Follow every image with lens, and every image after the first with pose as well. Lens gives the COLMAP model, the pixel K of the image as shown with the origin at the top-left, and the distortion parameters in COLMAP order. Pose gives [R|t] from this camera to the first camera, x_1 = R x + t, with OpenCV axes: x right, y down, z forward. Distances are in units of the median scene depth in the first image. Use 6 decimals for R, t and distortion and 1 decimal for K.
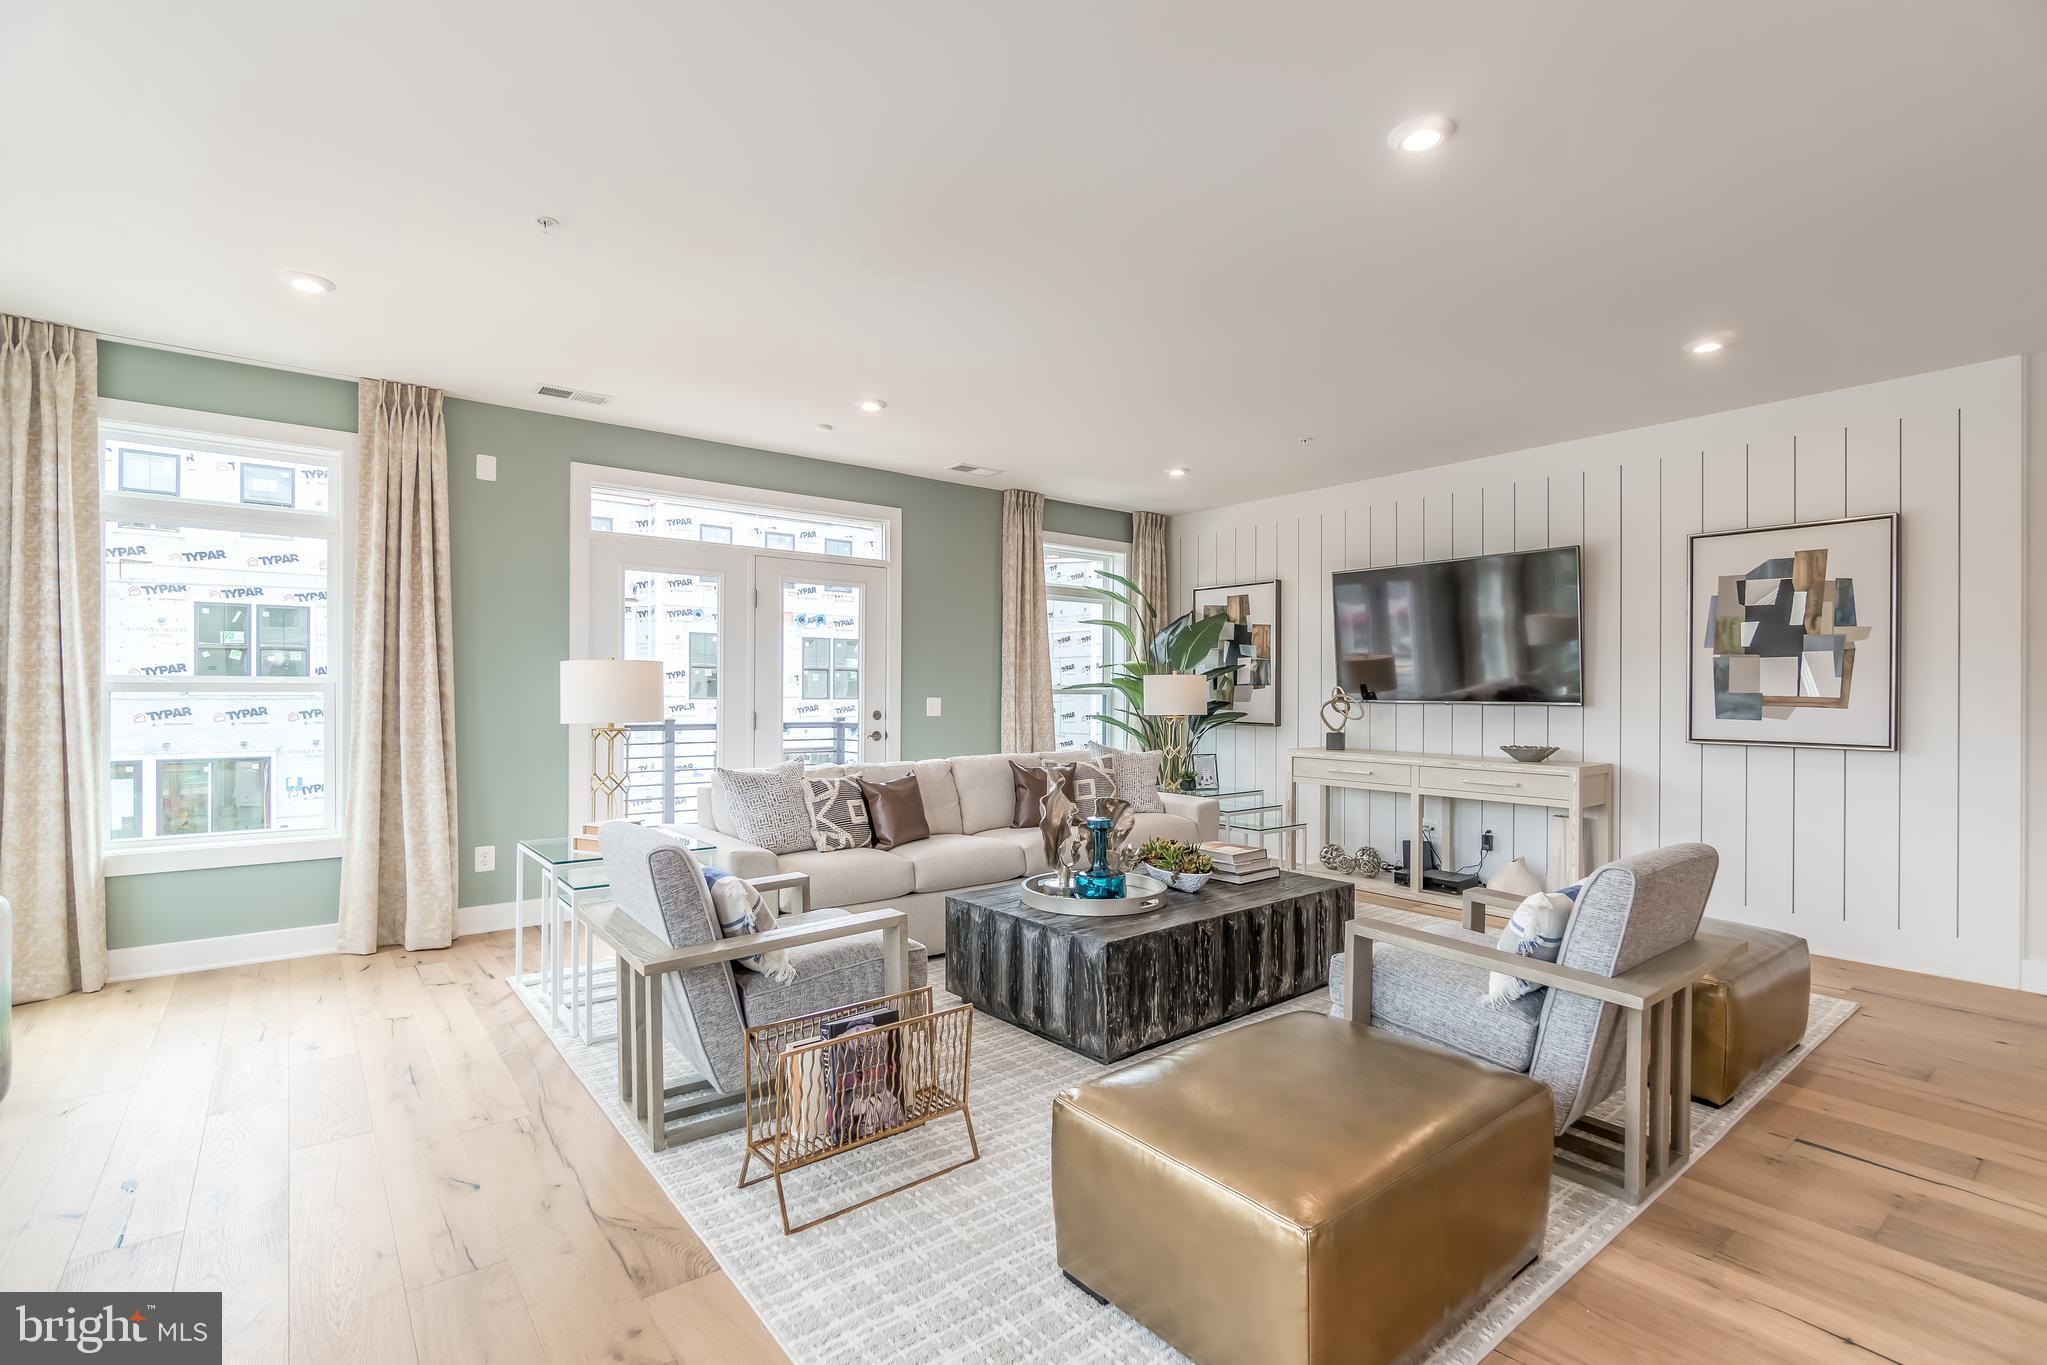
lens RADIAL K [[931.4, 0, 1014.3], [0, 931.4, 688.0], [0, 0, 1]] dist [-0.002559, -0.000150]
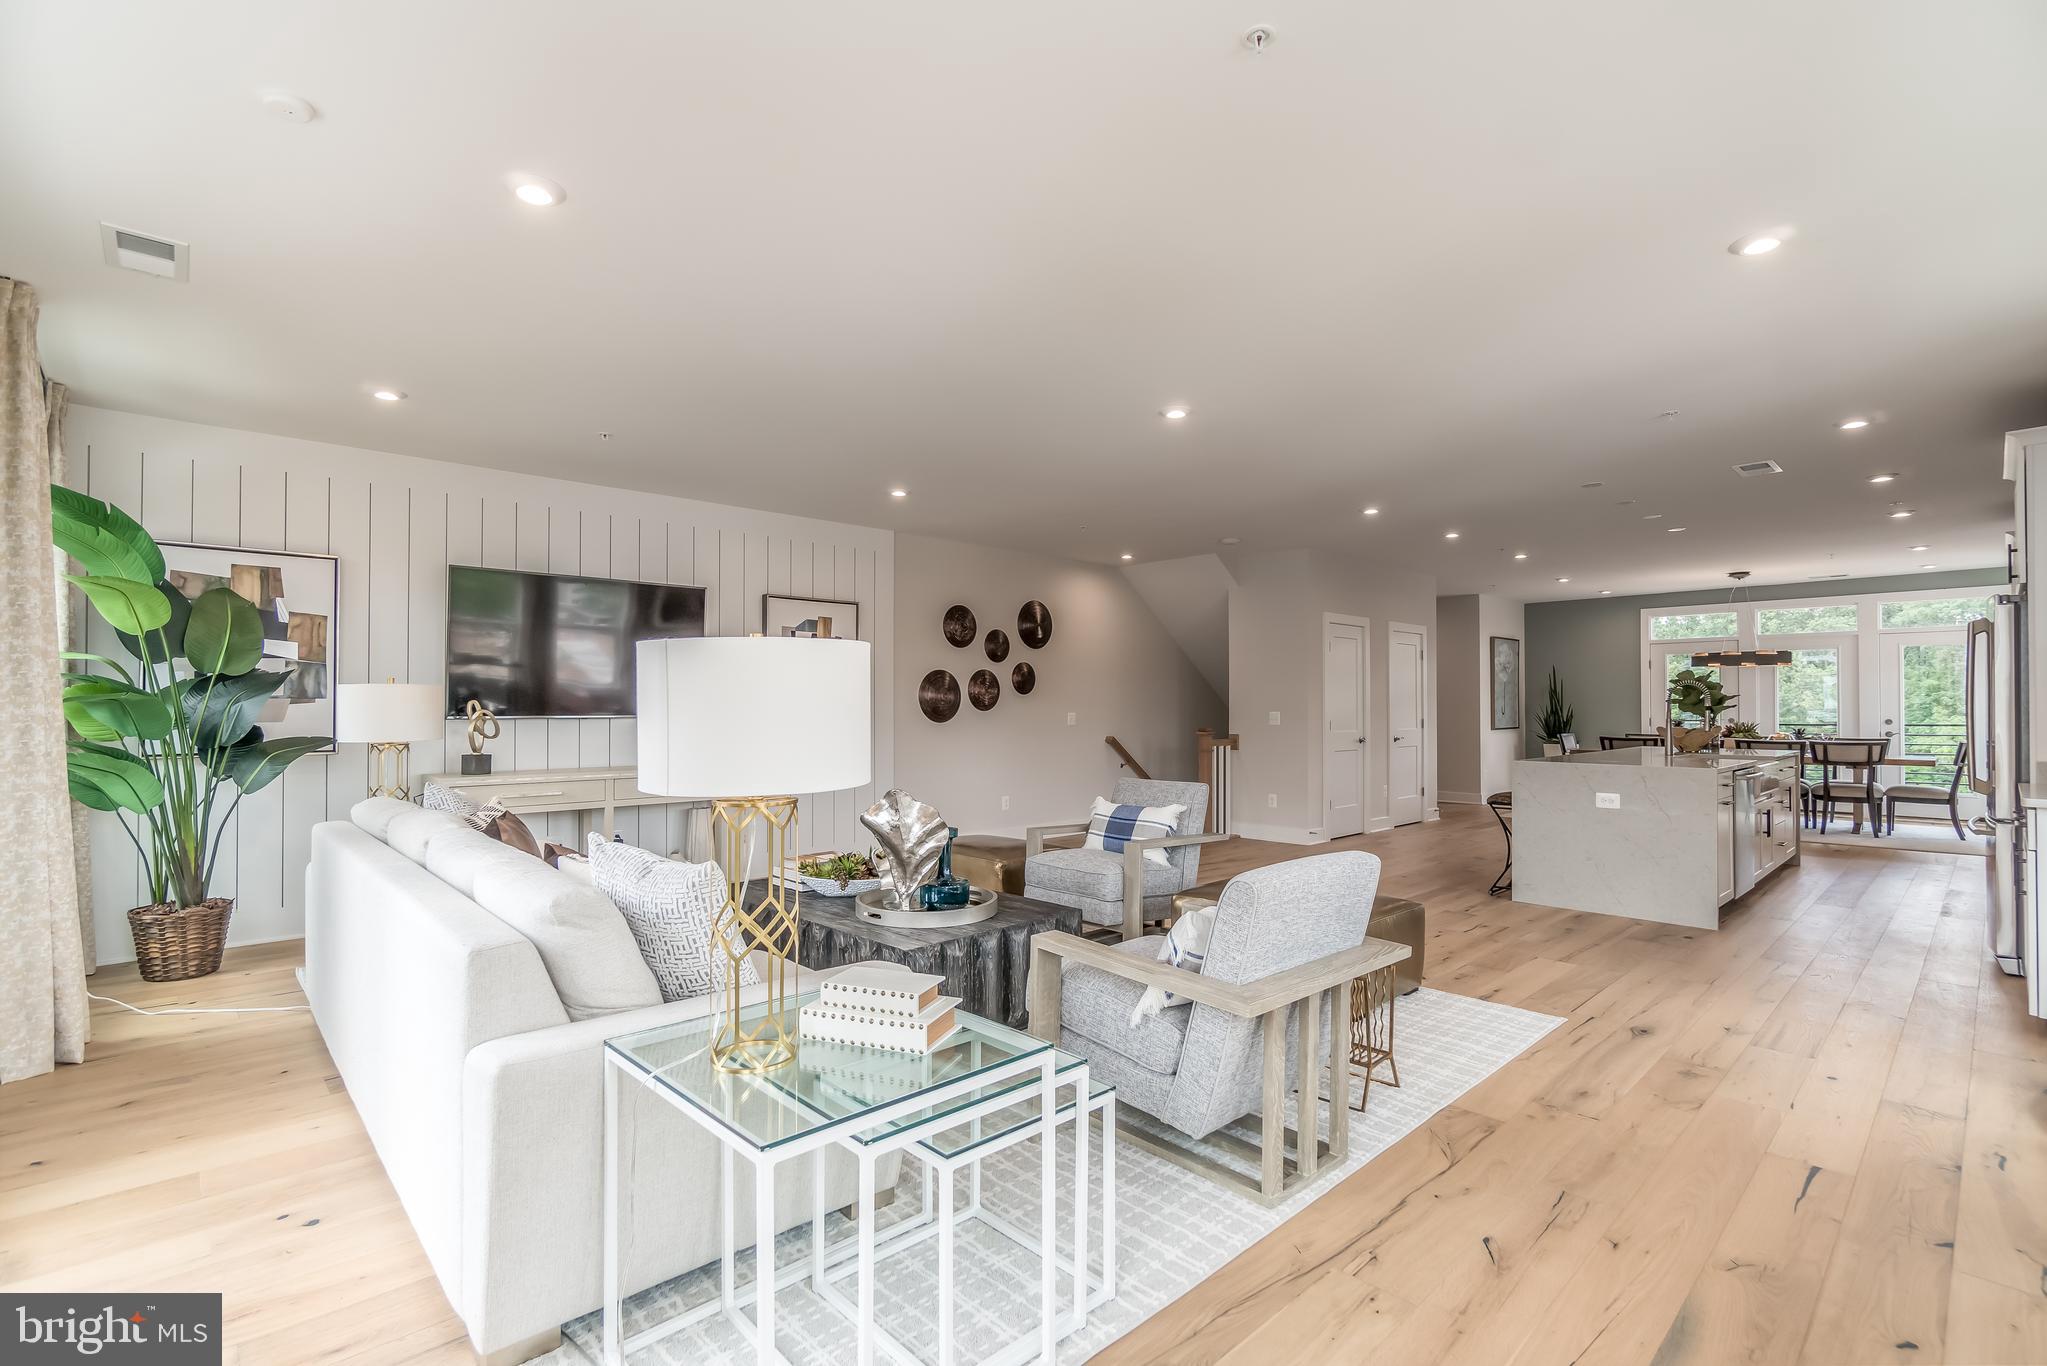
lens RADIAL K [[931.4, 0, 1017.9], [0, 931.4, 692.7], [0, 0, 1]] dist [-0.002559, -0.000150]
pose [[-0.084428, 0.007074, 0.996405, -0.839542], [-0.000494, 0.999974, -0.007141, -0.004891], [-0.996429, -0.001095, -0.084422, 0.881474]]
